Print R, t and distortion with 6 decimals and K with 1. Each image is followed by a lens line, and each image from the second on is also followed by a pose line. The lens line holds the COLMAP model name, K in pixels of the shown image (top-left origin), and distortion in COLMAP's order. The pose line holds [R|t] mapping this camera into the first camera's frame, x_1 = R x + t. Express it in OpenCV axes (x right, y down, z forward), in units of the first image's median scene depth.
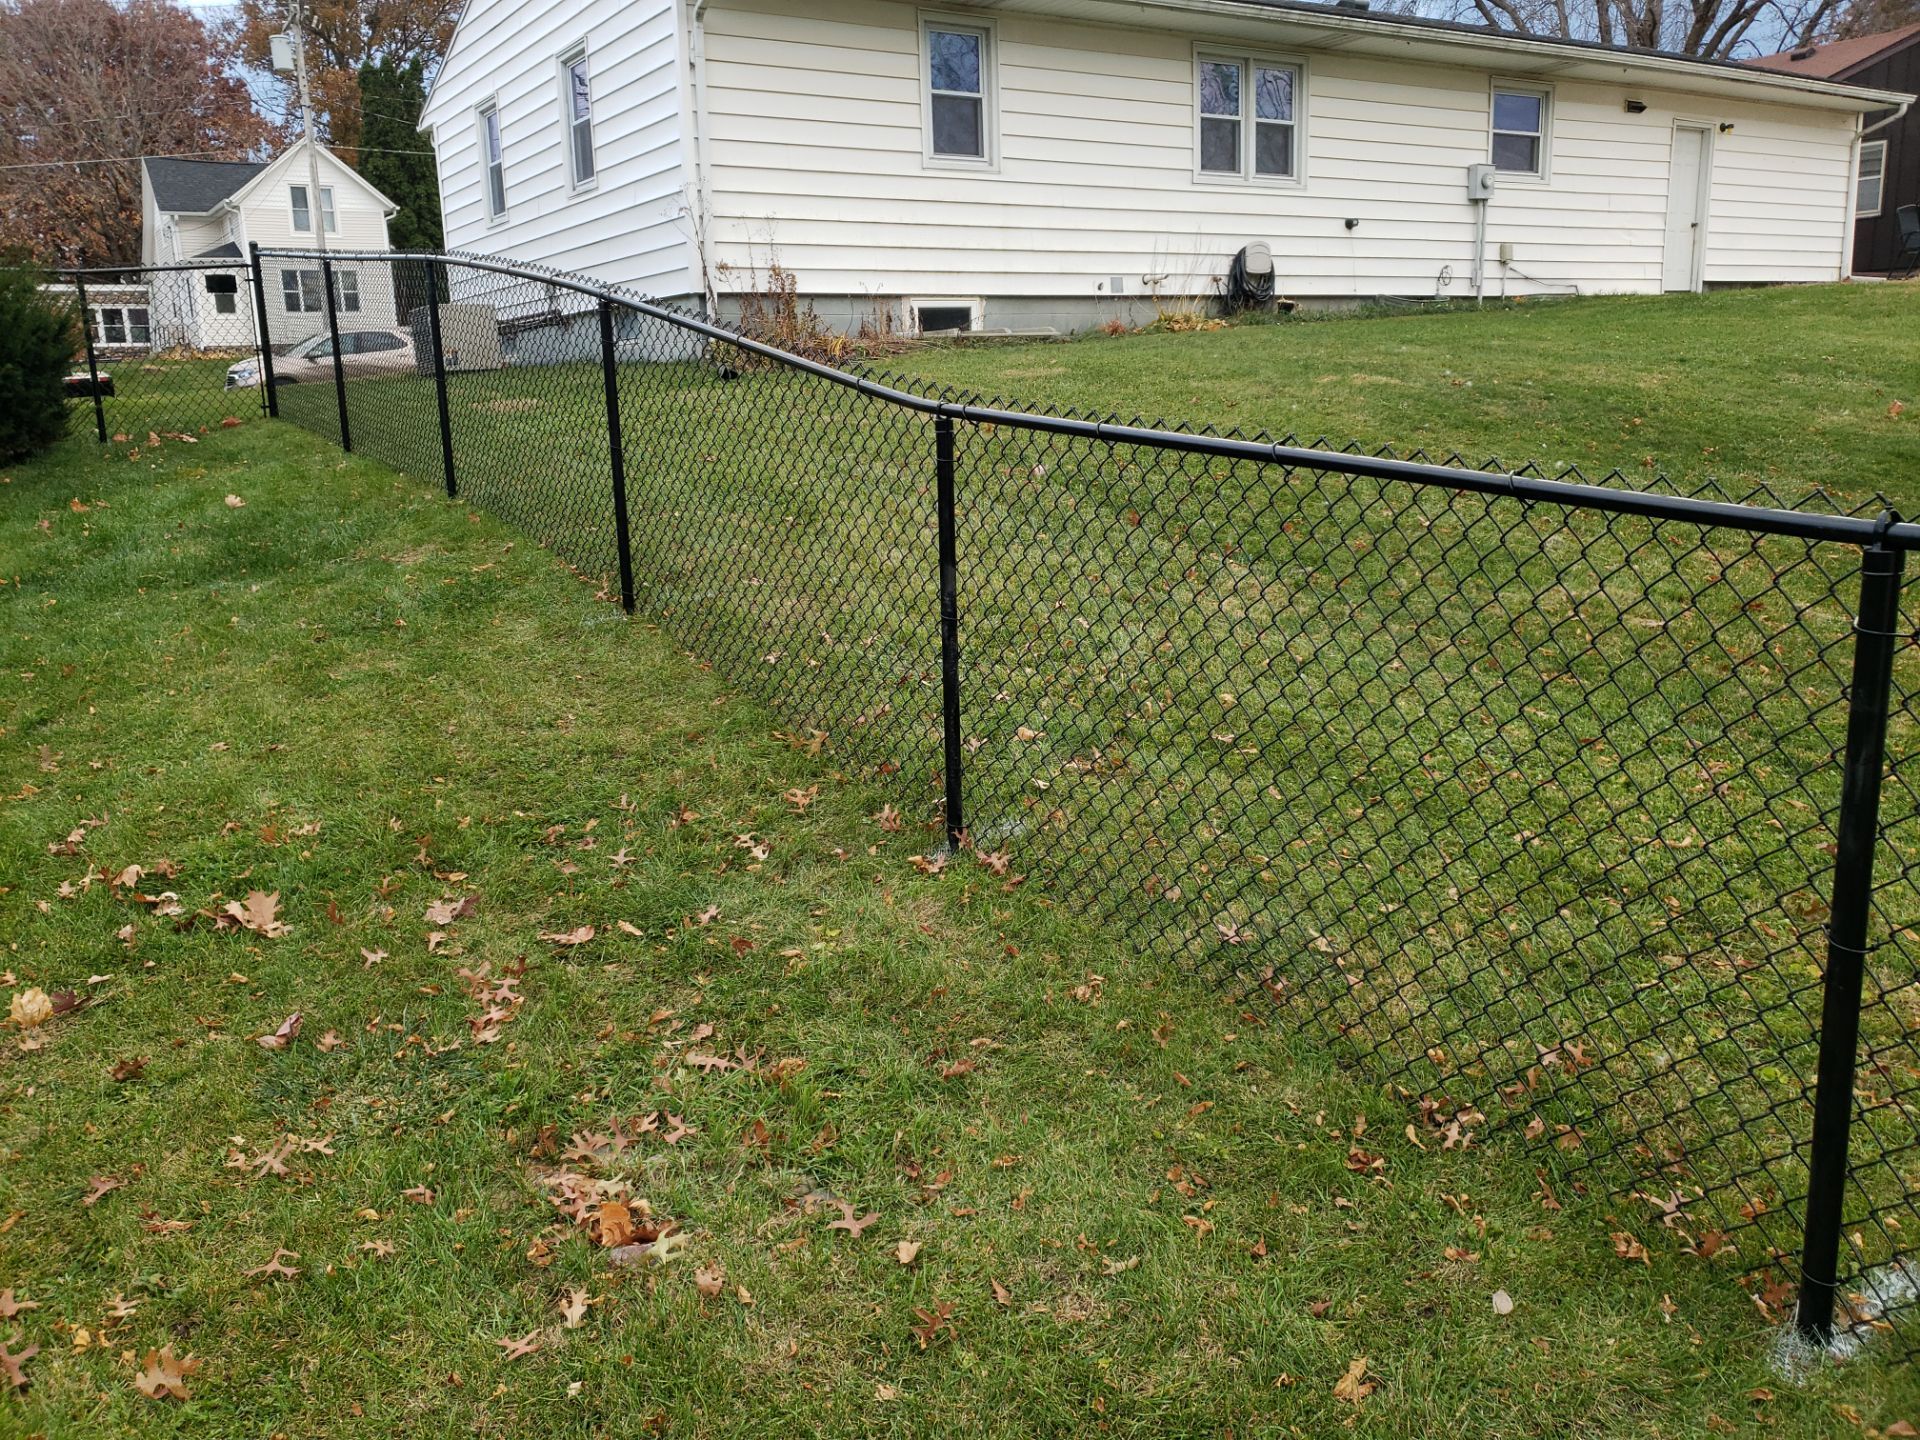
lens RADIAL K [[1497.0, 0, 944.9], [0, 1497.0, 703.4], [0, 0, 1]] dist [0.040315, -0.020616]
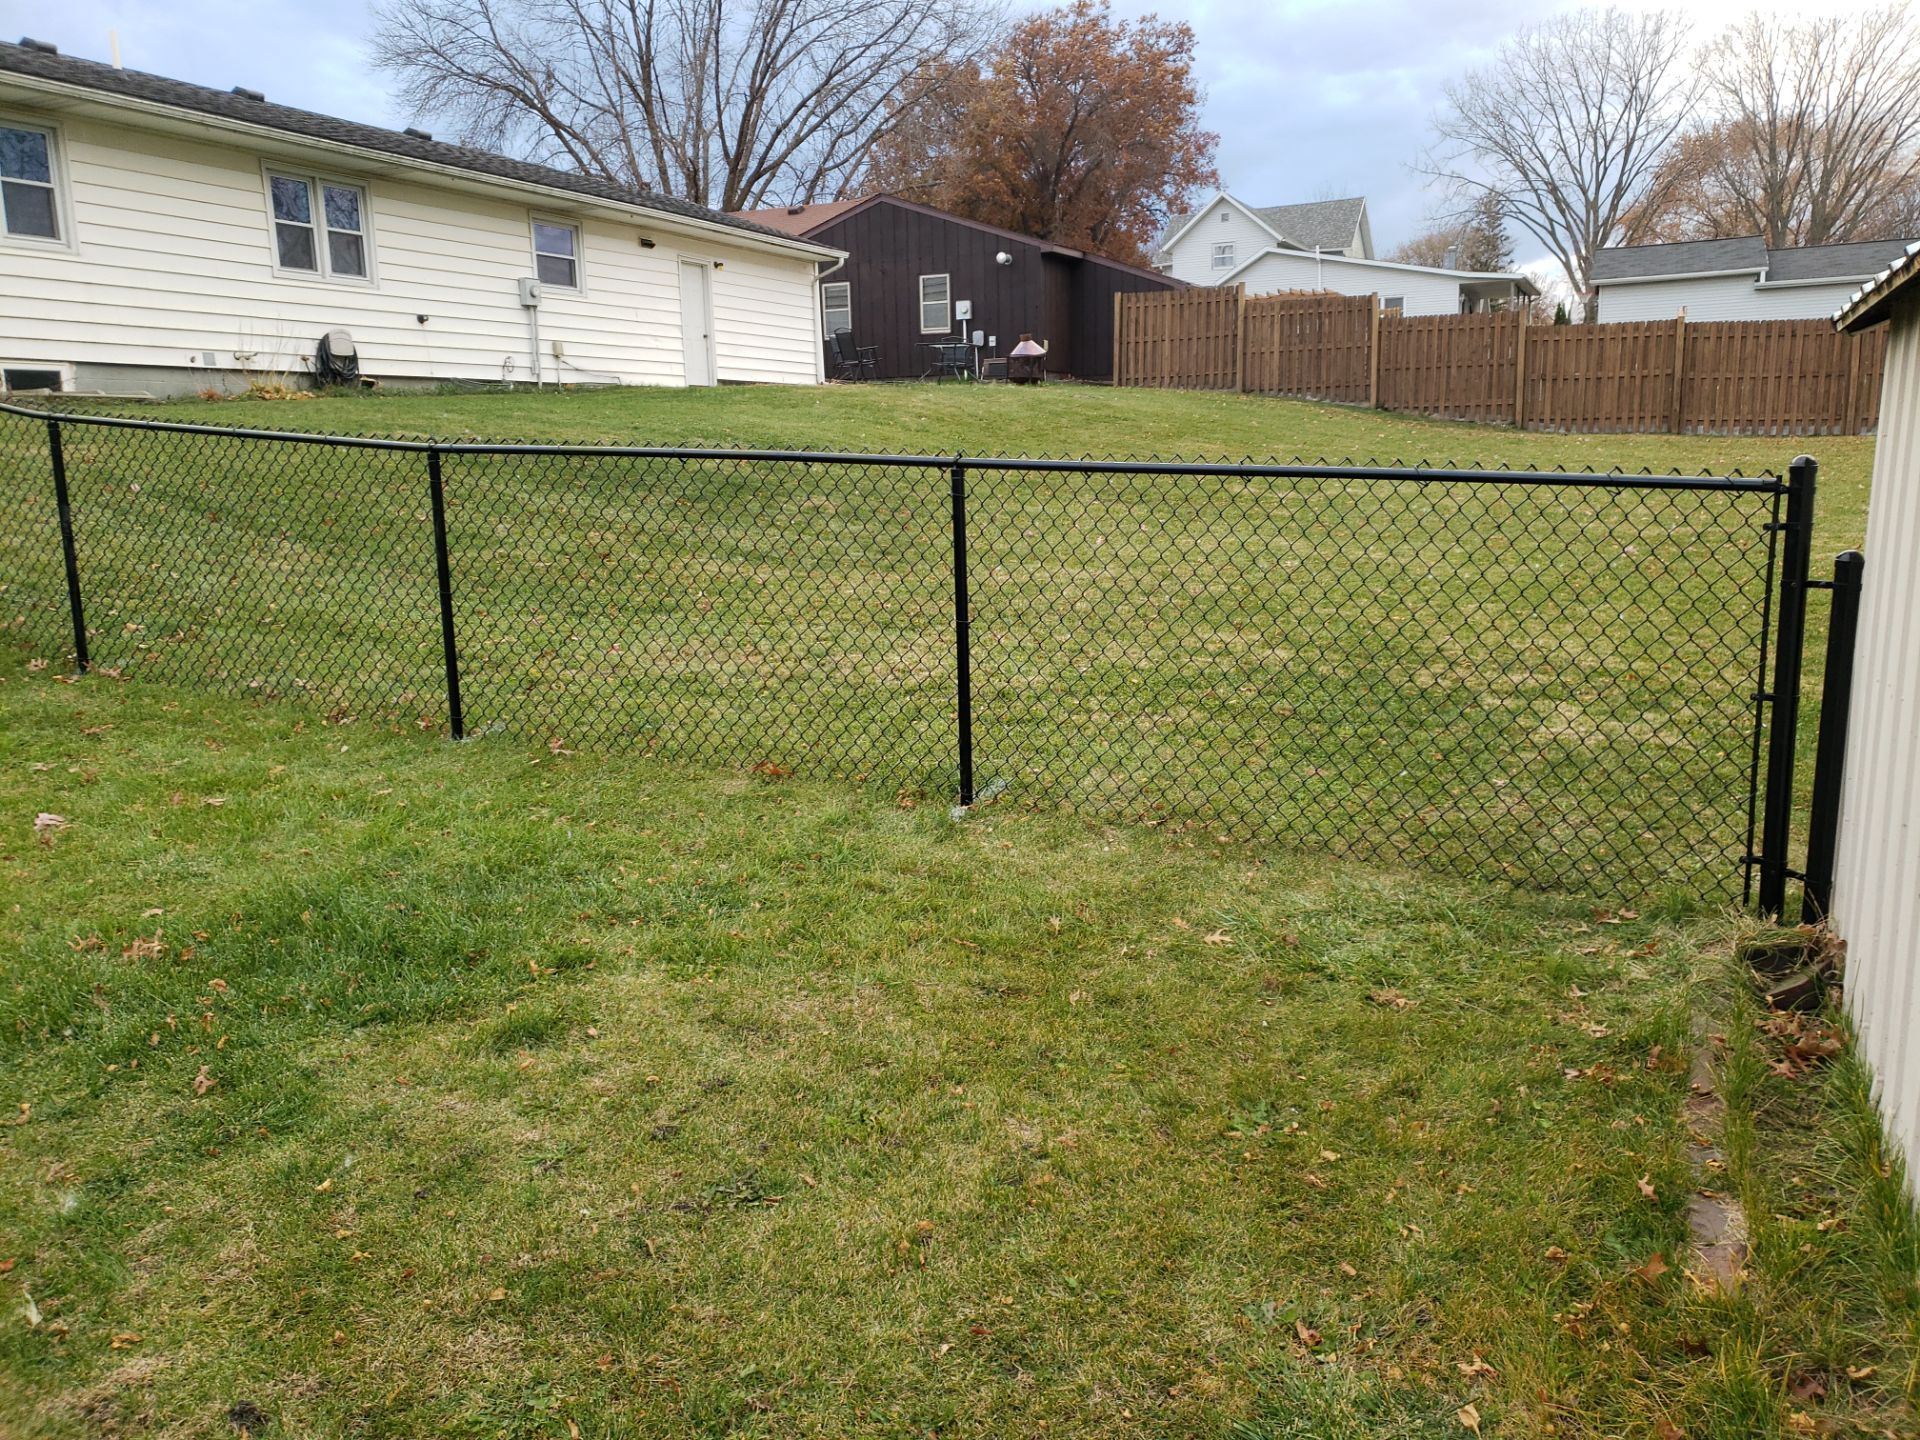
lens RADIAL K [[1497.0, 0, 967.7], [0, 1497.0, 705.7], [0, 0, 1]] dist [0.040315, -0.020616]
pose [[0.853618, -0.078513, 0.514949, -0.006288], [0.106511, 0.993997, -0.025008, 0.072238], [-0.509894, 0.076195, 0.856856, -0.253967]]
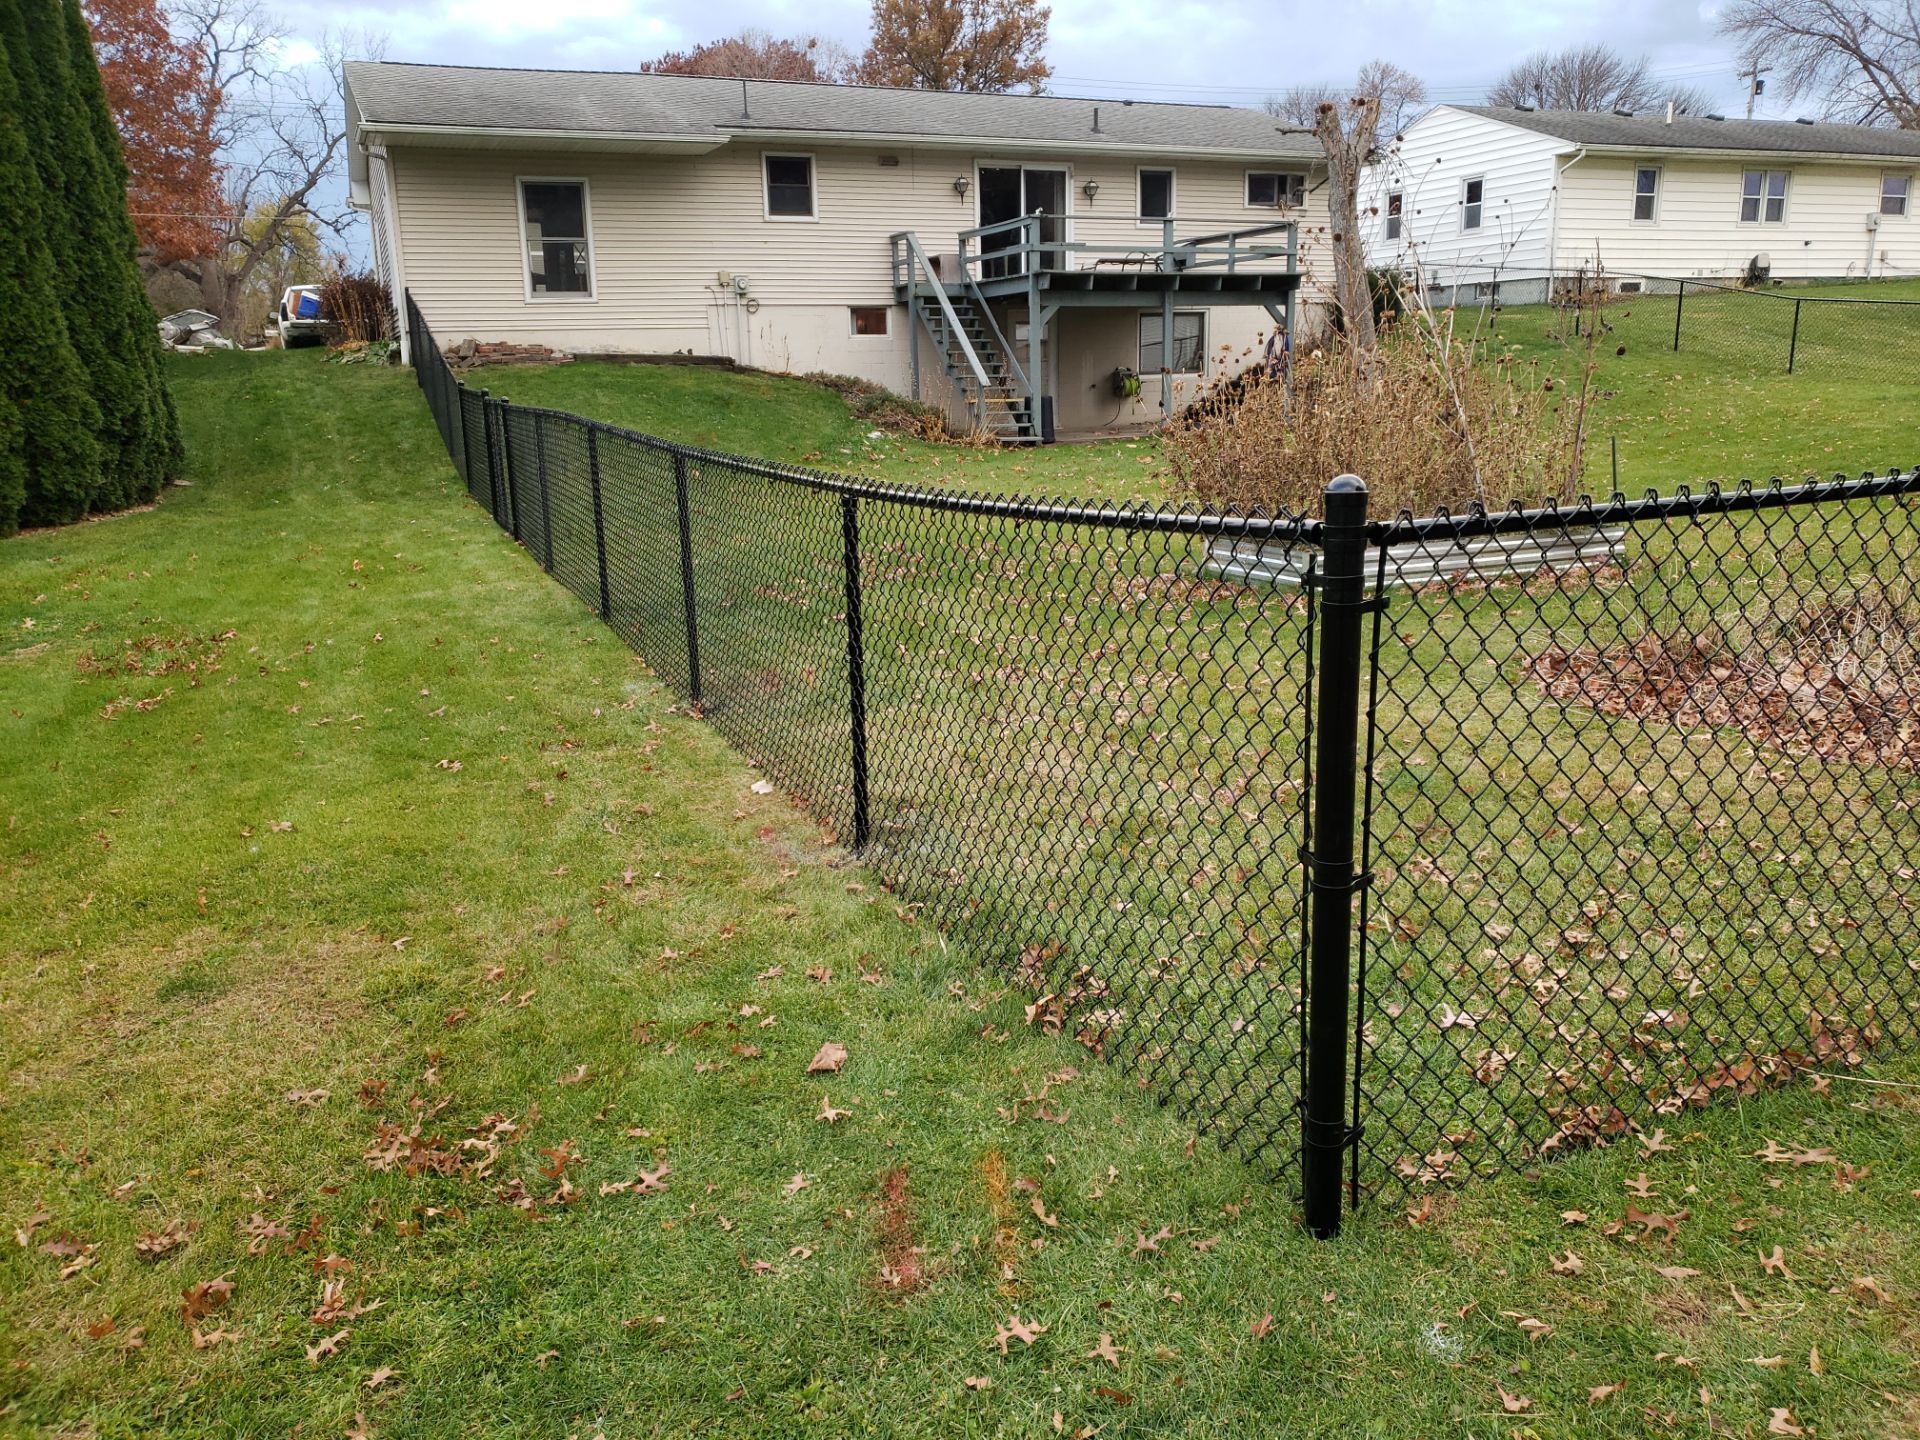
lens RADIAL K [[1497.0, 0, 968.1], [0, 1497.0, 722.3], [0, 0, 1]] dist [0.040315, -0.020616]
pose [[0.986549, 0.050900, -0.155339, -0.563370], [-0.046688, 0.998439, 0.030645, 0.368391], [0.156656, -0.022981, 0.987386, -1.394553]]
